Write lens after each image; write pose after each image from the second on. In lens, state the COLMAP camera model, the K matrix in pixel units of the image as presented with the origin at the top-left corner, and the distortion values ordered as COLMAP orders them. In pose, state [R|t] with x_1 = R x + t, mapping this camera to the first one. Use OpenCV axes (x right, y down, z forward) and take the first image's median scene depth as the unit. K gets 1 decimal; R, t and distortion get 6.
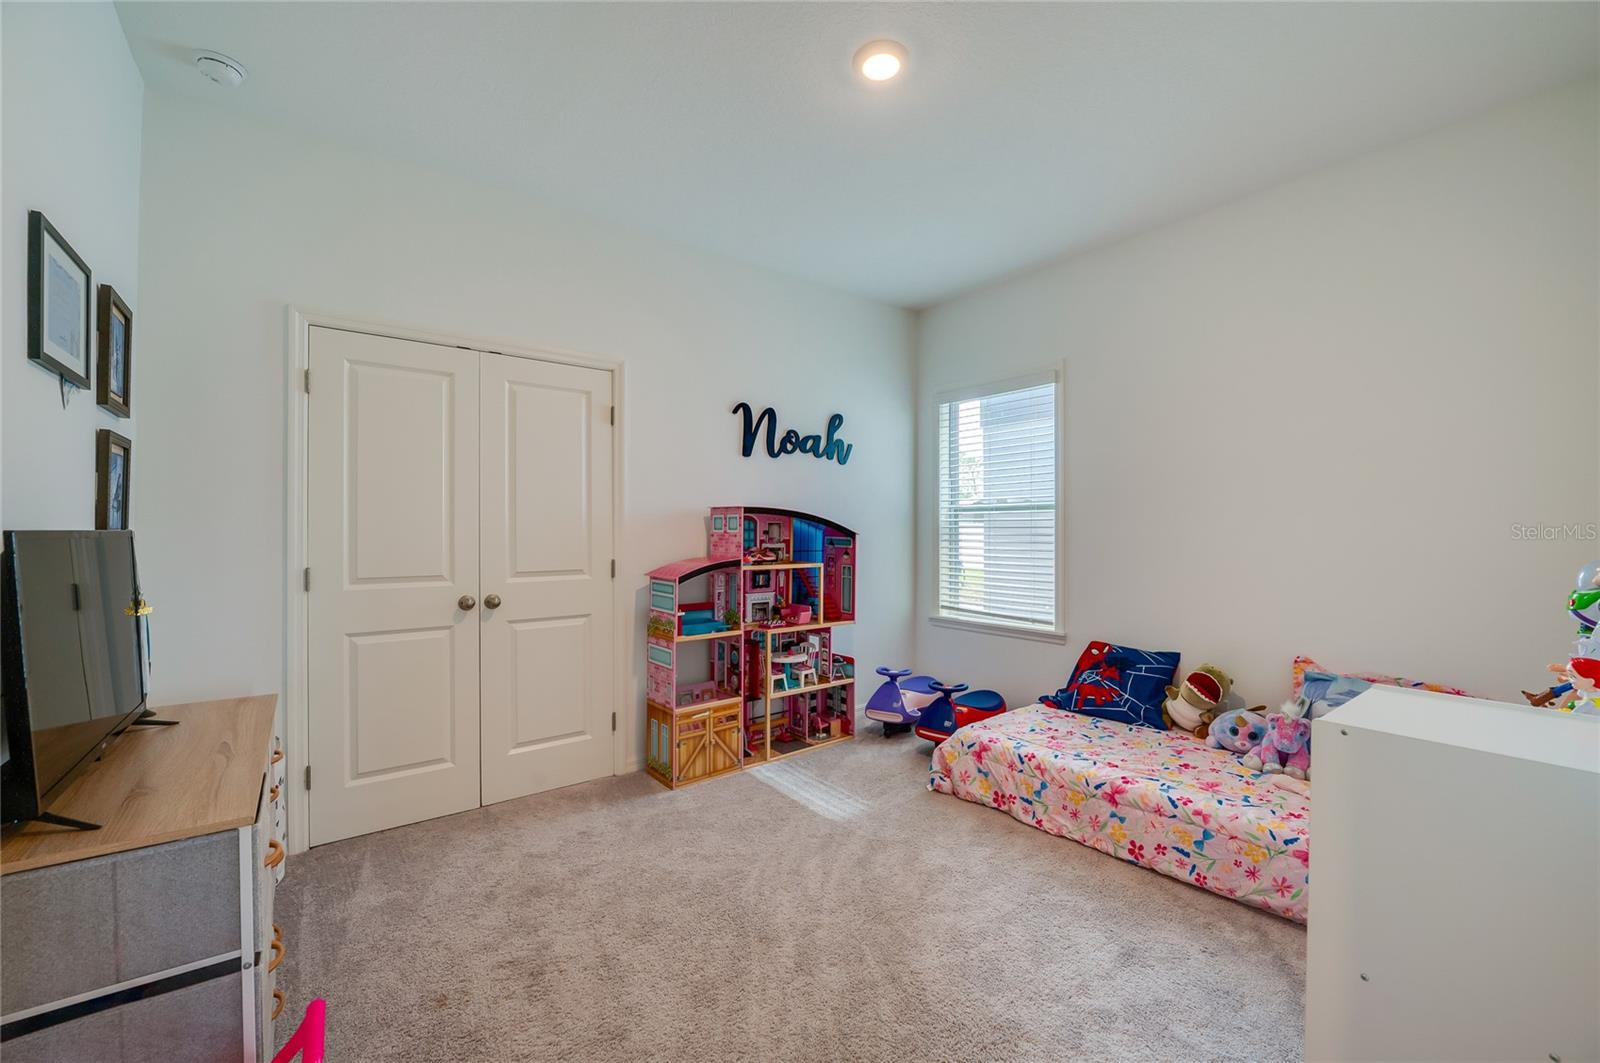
lens RADIAL K [[649.7, 0, 801.4], [0, 649.7, 531.4], [0, 0, 1]] dist [0.000615, 0.000187]
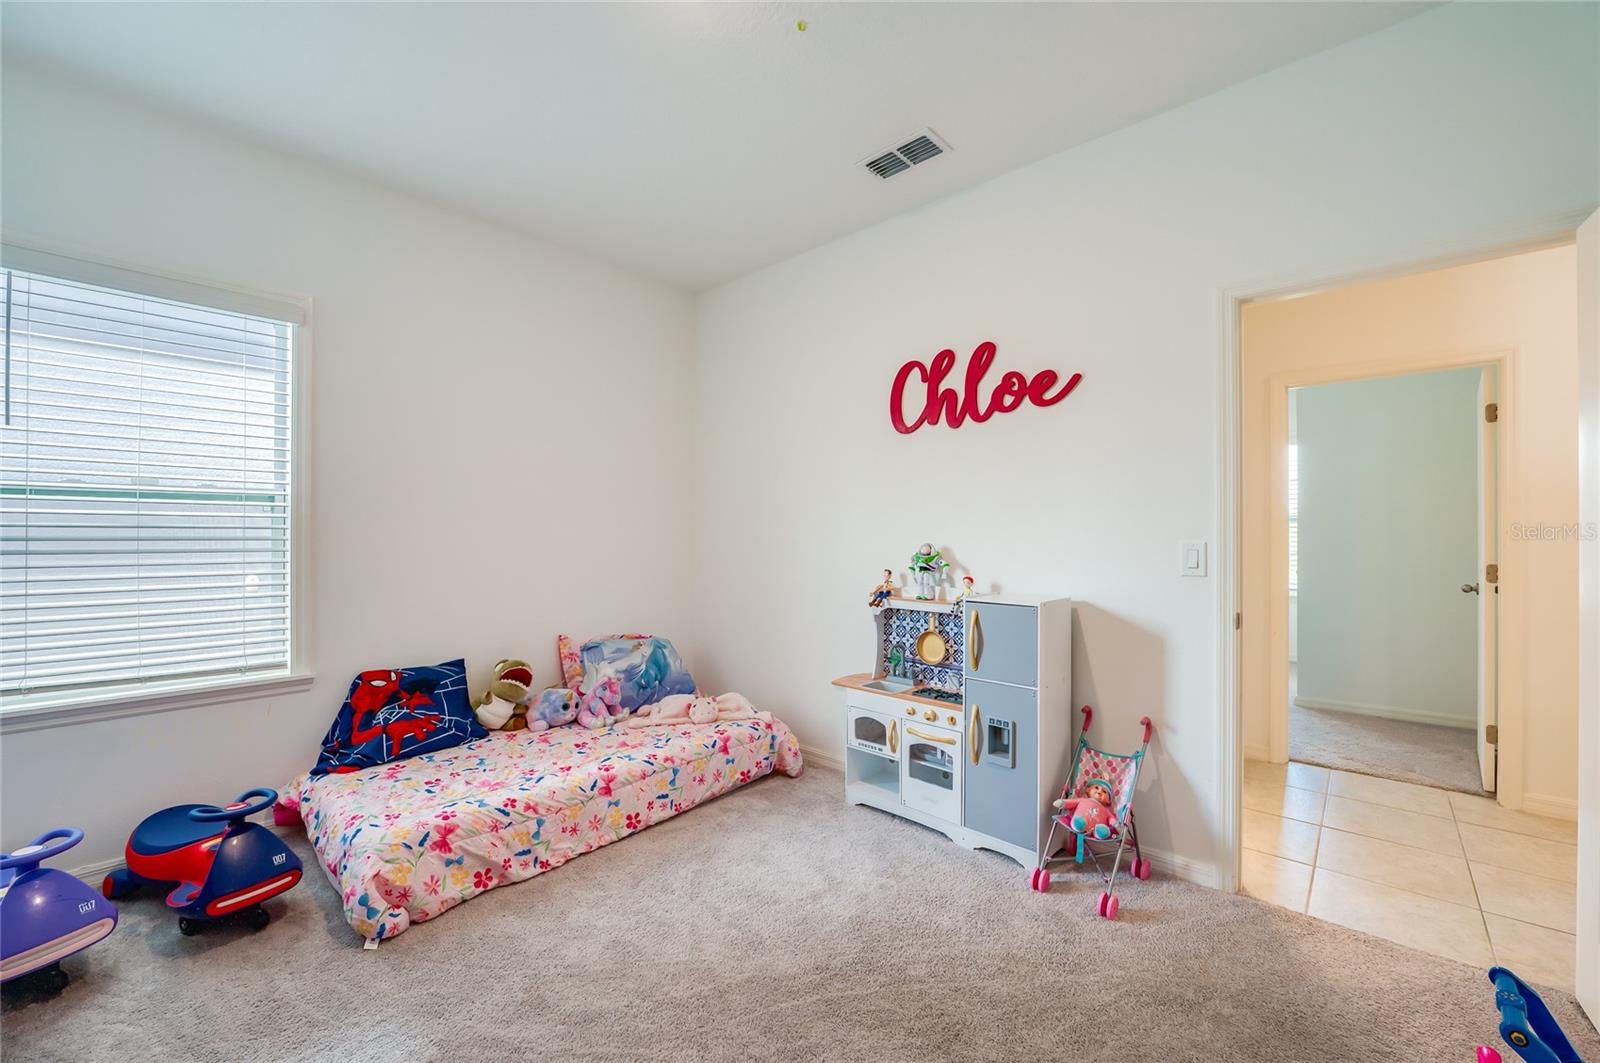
lens RADIAL K [[649.7, 0, 788.0], [0, 649.7, 534.2], [0, 0, 1]] dist [0.000615, 0.000187]
pose [[-0.168729, 0.002674, 0.985659, -0.530656], [-0.002032, 0.999993, -0.003060, 0.001183], [-0.985660, -0.002519, -0.168722, 0.780159]]
